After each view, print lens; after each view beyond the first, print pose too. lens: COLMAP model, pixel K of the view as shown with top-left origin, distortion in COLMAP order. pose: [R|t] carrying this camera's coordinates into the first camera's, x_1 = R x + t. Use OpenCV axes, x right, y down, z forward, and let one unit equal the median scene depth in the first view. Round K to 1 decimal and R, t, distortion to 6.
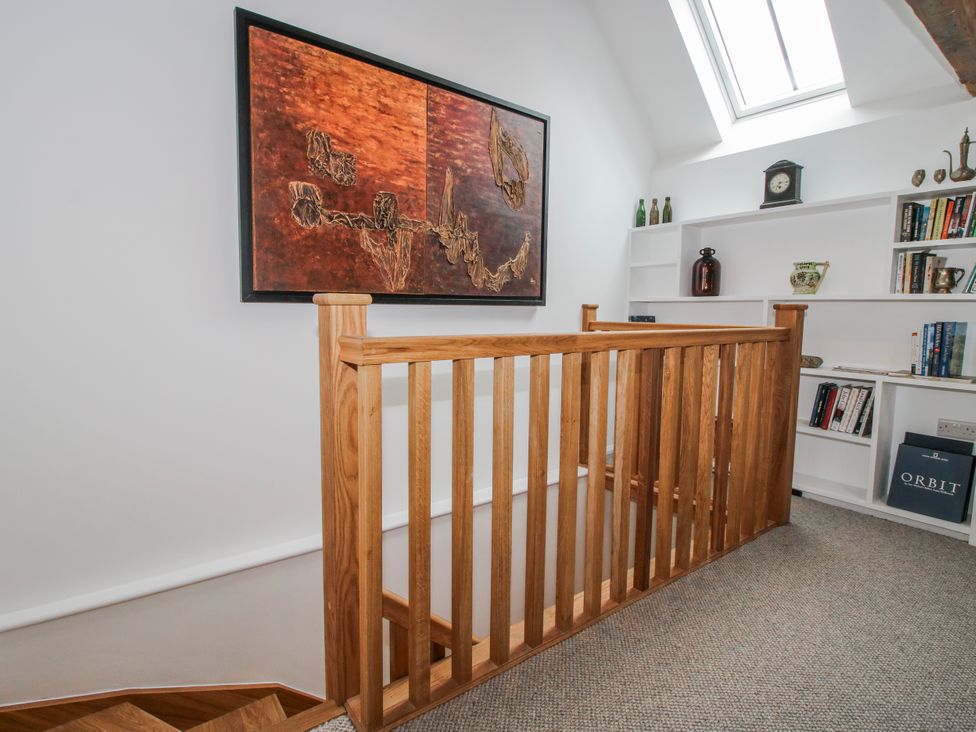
lens RADIAL K [[508.9, 0, 482.7], [0, 508.9, 357.2], [0, 0, 1]] dist [0.002544, -0.014625]
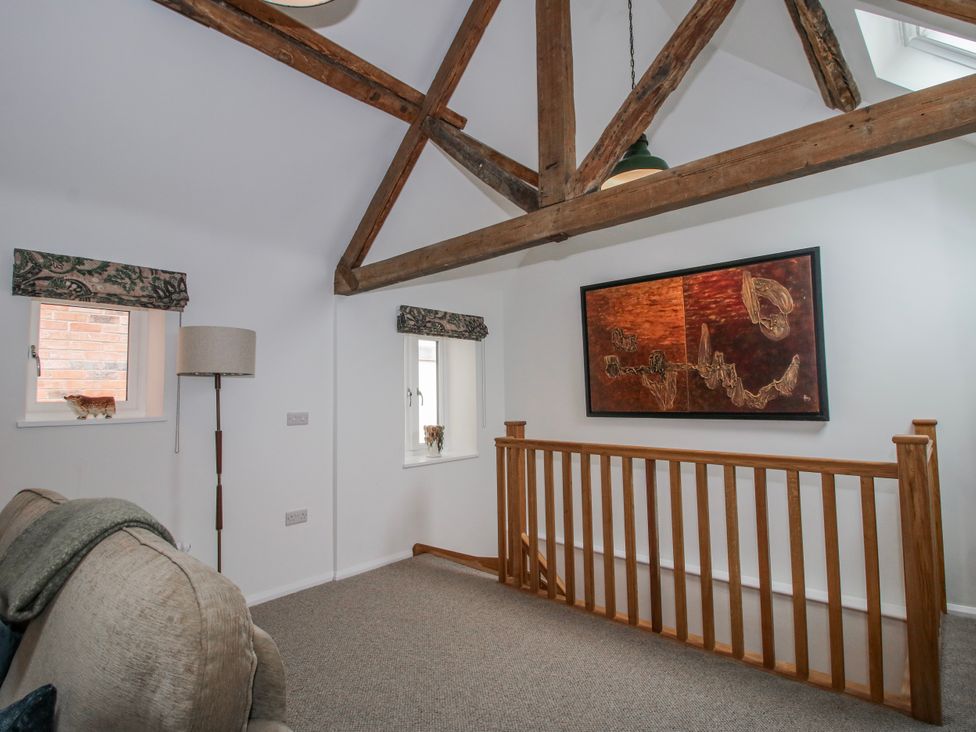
lens RADIAL K [[508.9, 0, 482.7], [0, 508.9, 357.2], [0, 0, 1]] dist [0.002544, -0.014625]
pose [[0.178426, -0.073023, -0.981240, 1.275412], [-0.065528, 0.994147, -0.085899, -0.119475], [0.981769, 0.079626, 0.172597, 0.157381]]
